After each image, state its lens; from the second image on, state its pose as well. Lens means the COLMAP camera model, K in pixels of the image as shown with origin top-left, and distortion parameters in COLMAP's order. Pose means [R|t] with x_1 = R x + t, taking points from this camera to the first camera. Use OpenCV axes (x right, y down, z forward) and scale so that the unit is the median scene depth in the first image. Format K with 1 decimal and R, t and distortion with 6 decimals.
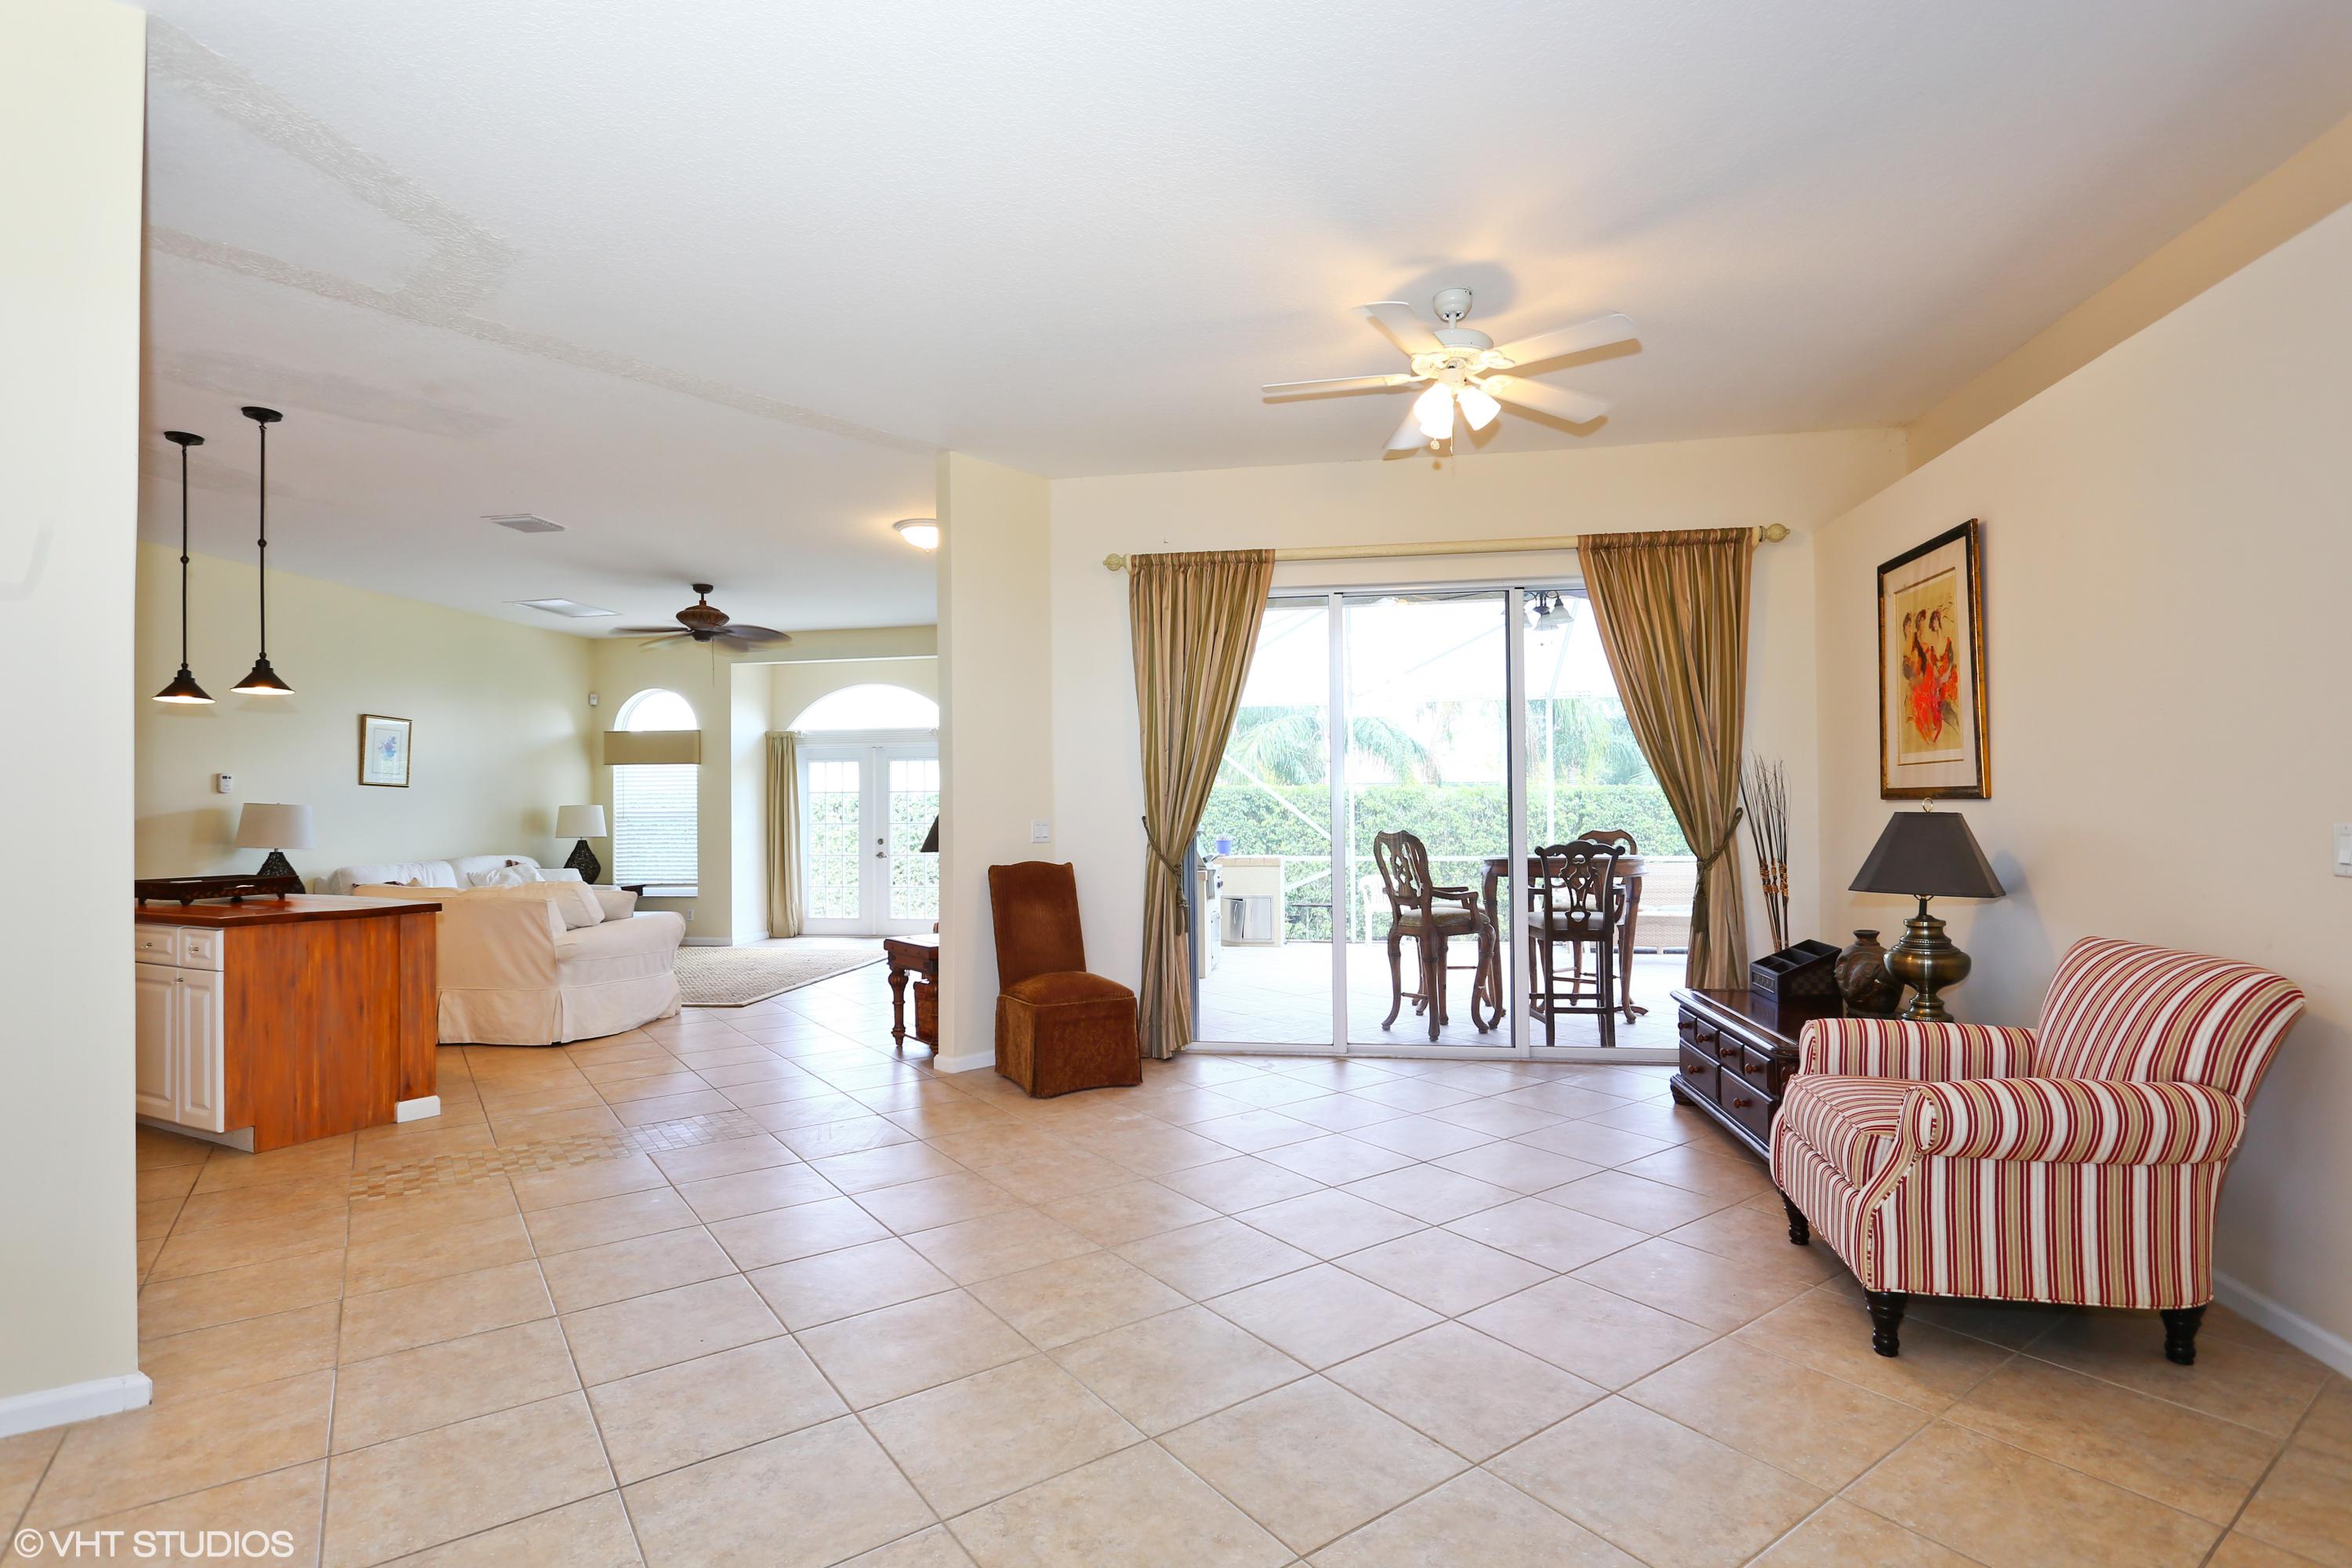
lens RADIAL K [[1149.7, 0, 1176.0], [0, 1149.7, 784.0], [0, 0, 1]] dist [-0.000120, 0.000002]
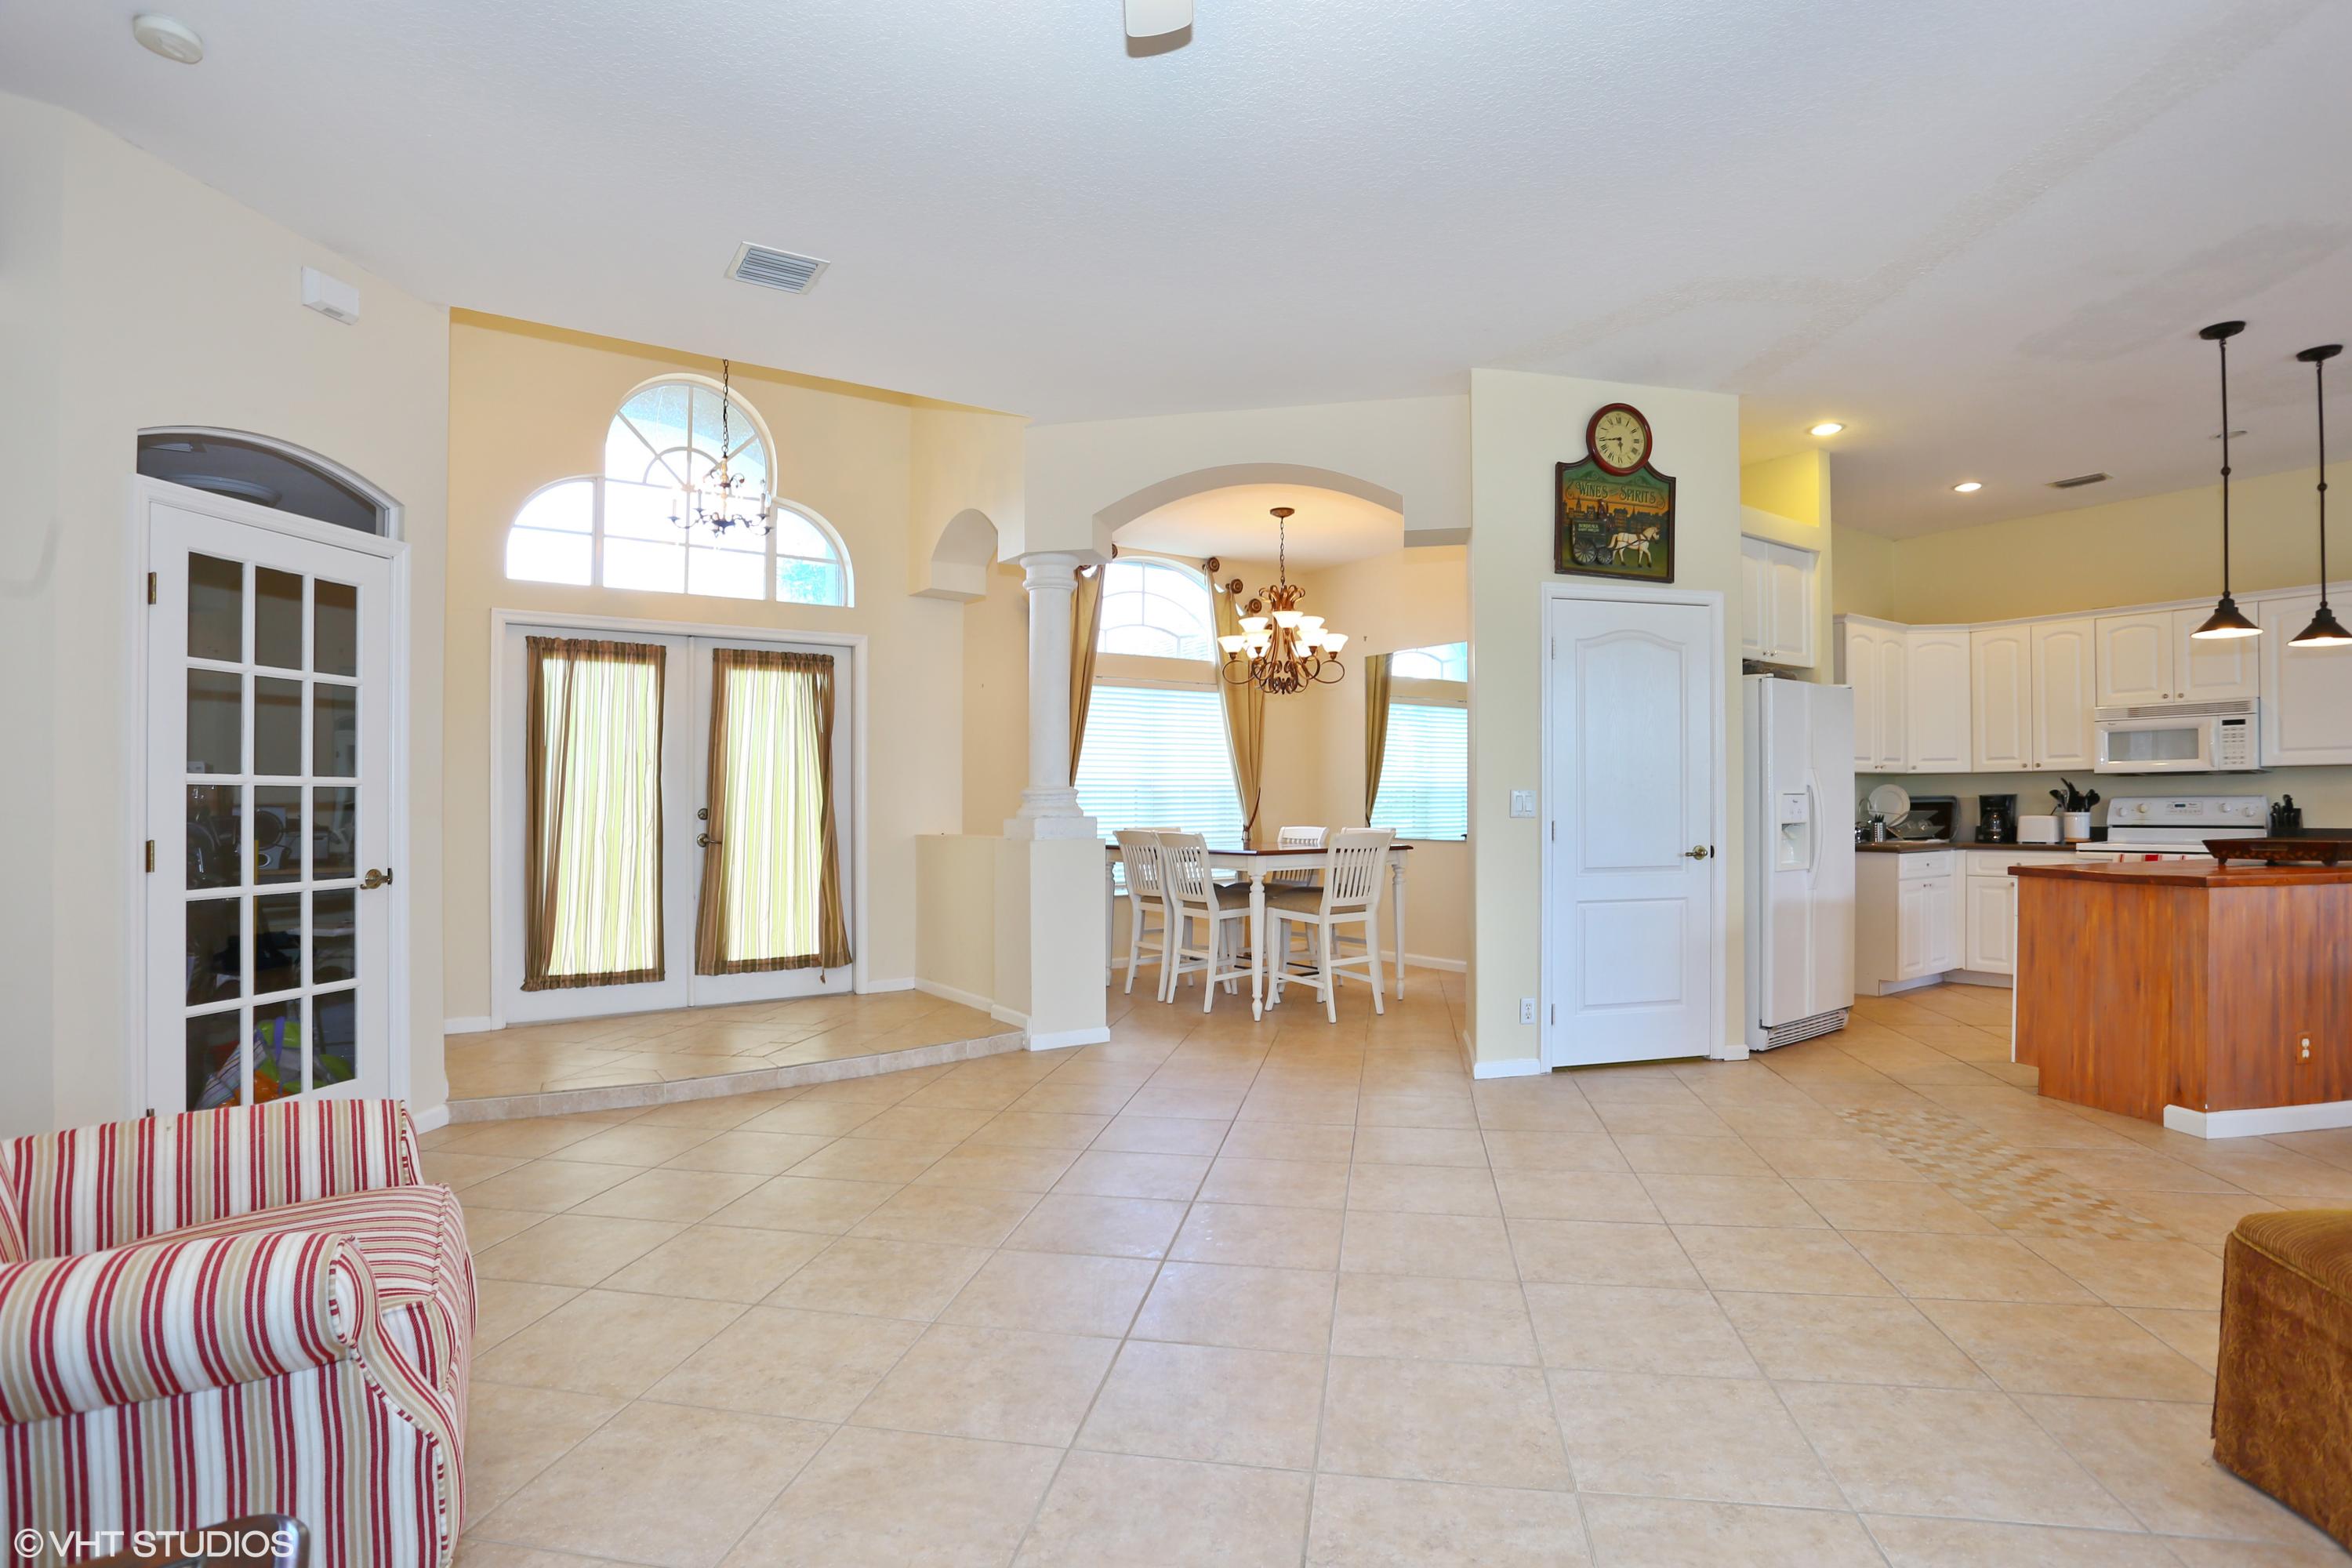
lens RADIAL K [[1149.7, 0, 1176.0], [0, 1149.7, 784.0], [0, 0, 1]] dist [-0.000120, 0.000002]
pose [[-0.707421, 0.010787, -0.706710, 0.481953], [0.029942, 0.999443, -0.014717, 0.028422], [0.706157, -0.031571, -0.707351, 1.148084]]
